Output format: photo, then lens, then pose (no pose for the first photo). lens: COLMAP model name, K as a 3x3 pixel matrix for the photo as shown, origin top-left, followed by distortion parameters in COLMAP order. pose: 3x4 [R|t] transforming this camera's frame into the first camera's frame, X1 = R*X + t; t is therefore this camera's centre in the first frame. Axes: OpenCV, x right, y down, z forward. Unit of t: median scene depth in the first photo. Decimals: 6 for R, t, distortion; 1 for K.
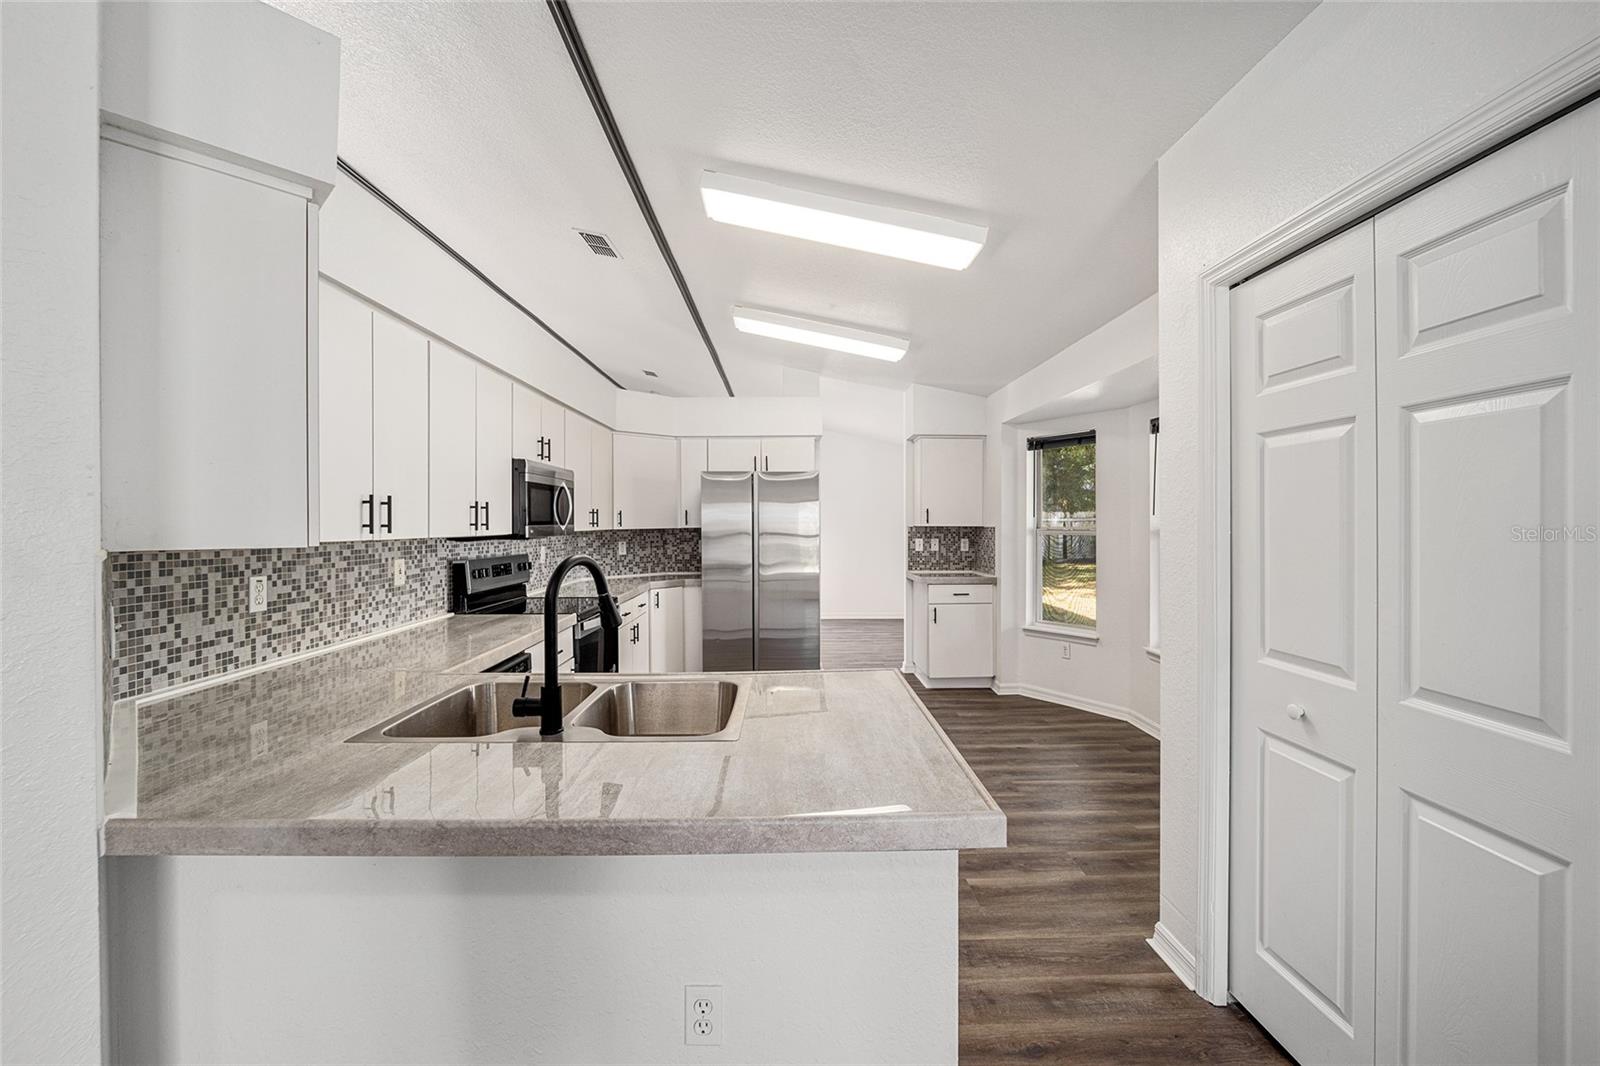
lens RADIAL K [[649.3, 0, 800.2], [0, 649.3, 527.9], [0, 0, 1]] dist [-0.012378, 0.000184]
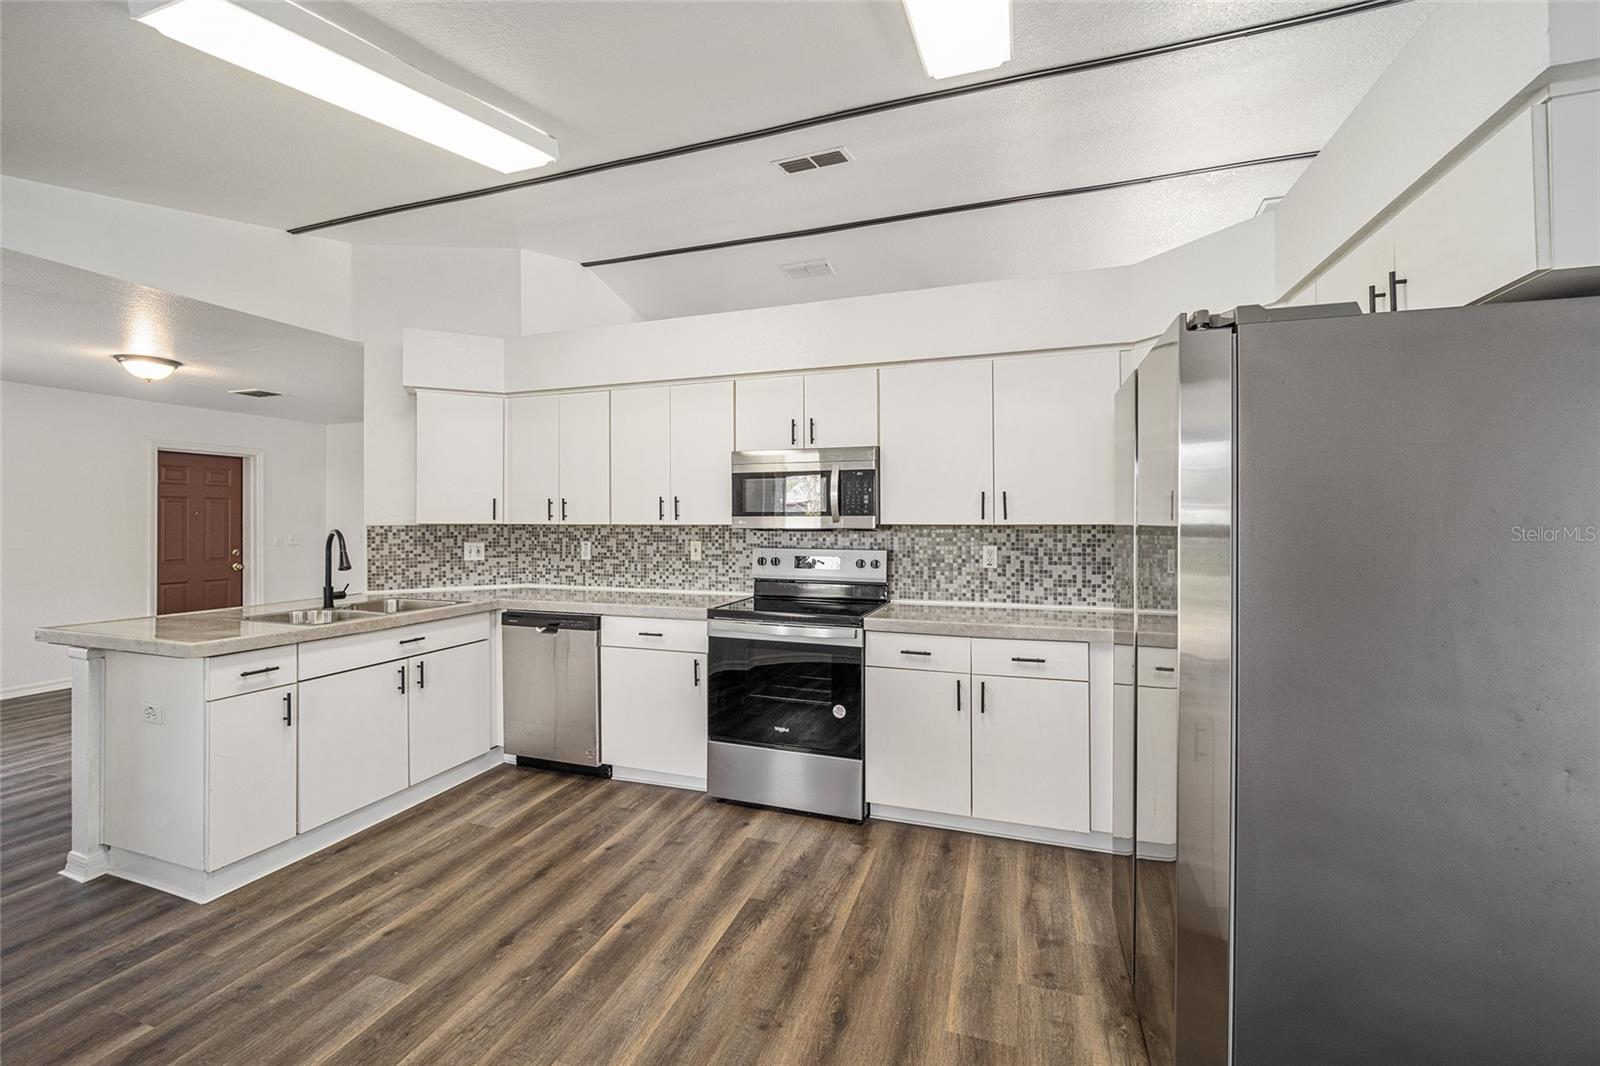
lens RADIAL K [[649.3, 0, 800.2], [0, 649.3, 527.9], [0, 0, 1]] dist [-0.012378, 0.000184]
pose [[-0.341419, 0.016708, -0.939763, 0.690242], [-0.006485, 0.999776, 0.020131, -0.009306], [0.939889, 0.012967, -0.341234, 1.994150]]
